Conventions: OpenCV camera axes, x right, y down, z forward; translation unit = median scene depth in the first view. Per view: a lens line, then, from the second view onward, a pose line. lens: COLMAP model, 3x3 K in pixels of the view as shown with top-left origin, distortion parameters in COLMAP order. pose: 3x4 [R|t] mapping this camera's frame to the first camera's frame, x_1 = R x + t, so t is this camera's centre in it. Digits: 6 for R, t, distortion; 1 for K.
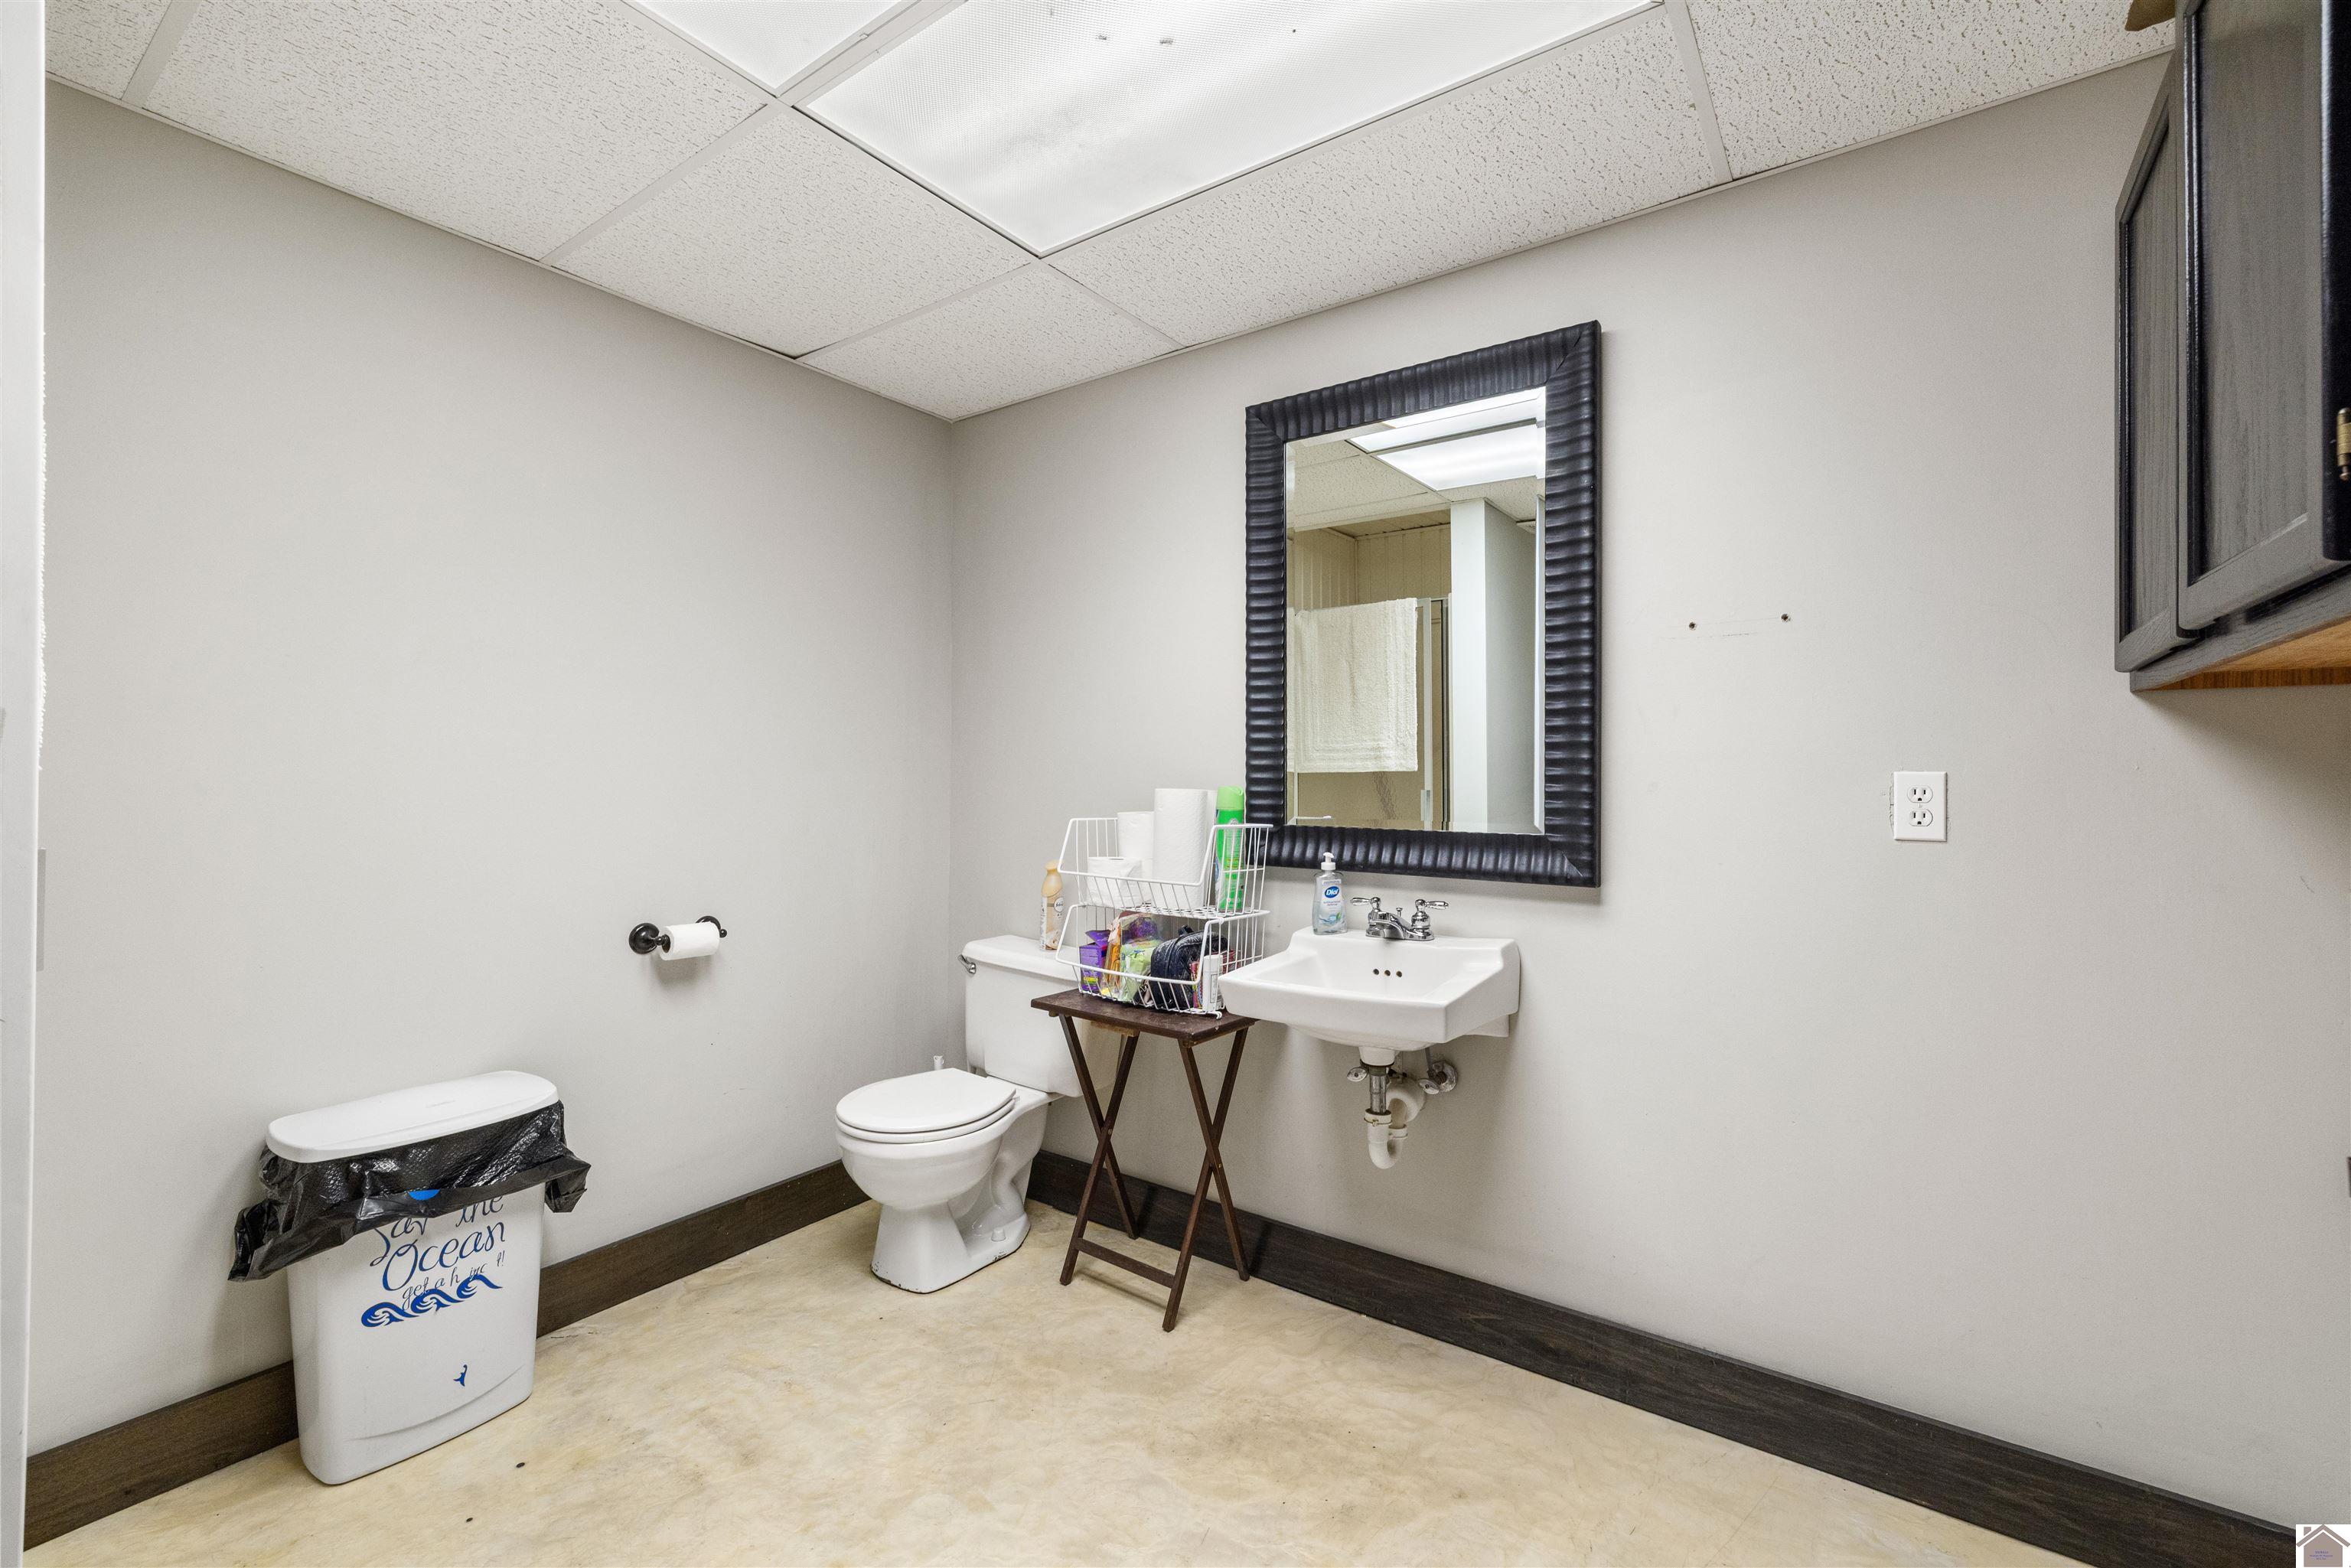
lens RADIAL K [[1002.3, 0, 1175.2], [0, 1002.3, 783.4], [0, 0, 1]] dist [0.002044, -0.000053]
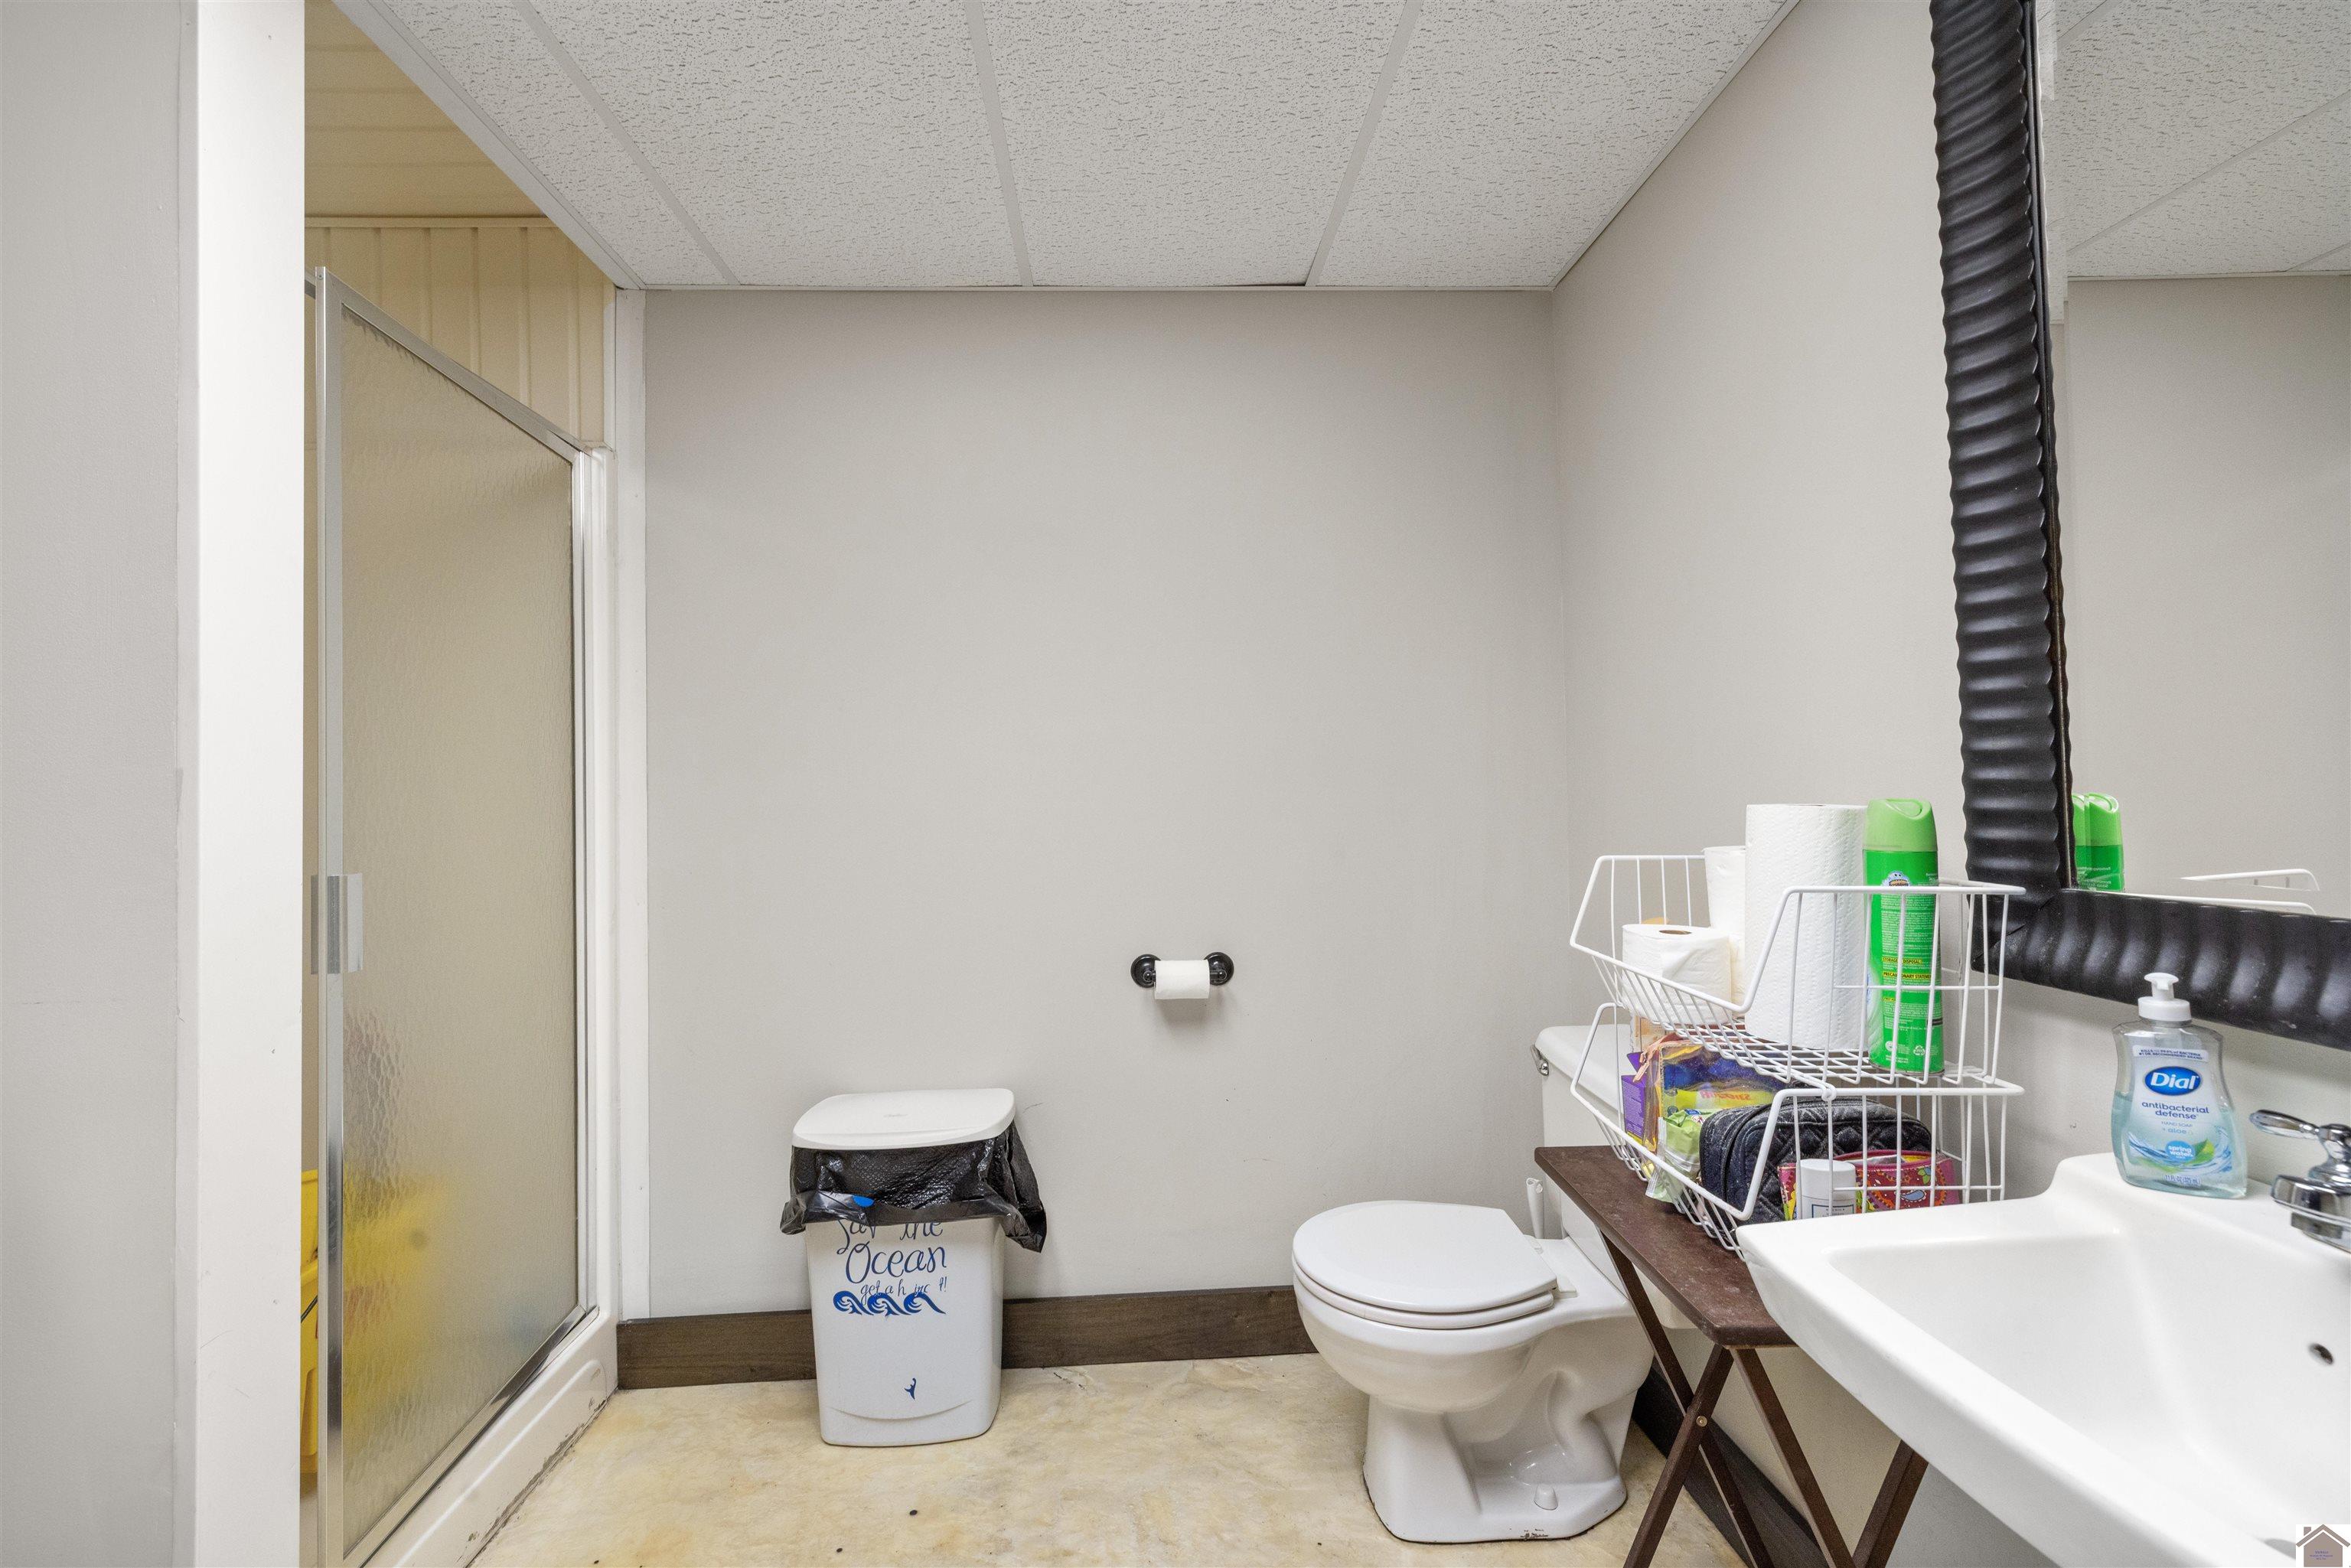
lens RADIAL K [[1002.3, 0, 1168.8], [0, 1002.3, 777.1], [0, 0, 1]] dist [0.002044, -0.000053]
pose [[0.617170, -0.028301, -0.786321, 0.223263], [0.019805, 0.999595, -0.020432, -0.004789], [0.786581, -0.002964, 0.617481, 0.472031]]
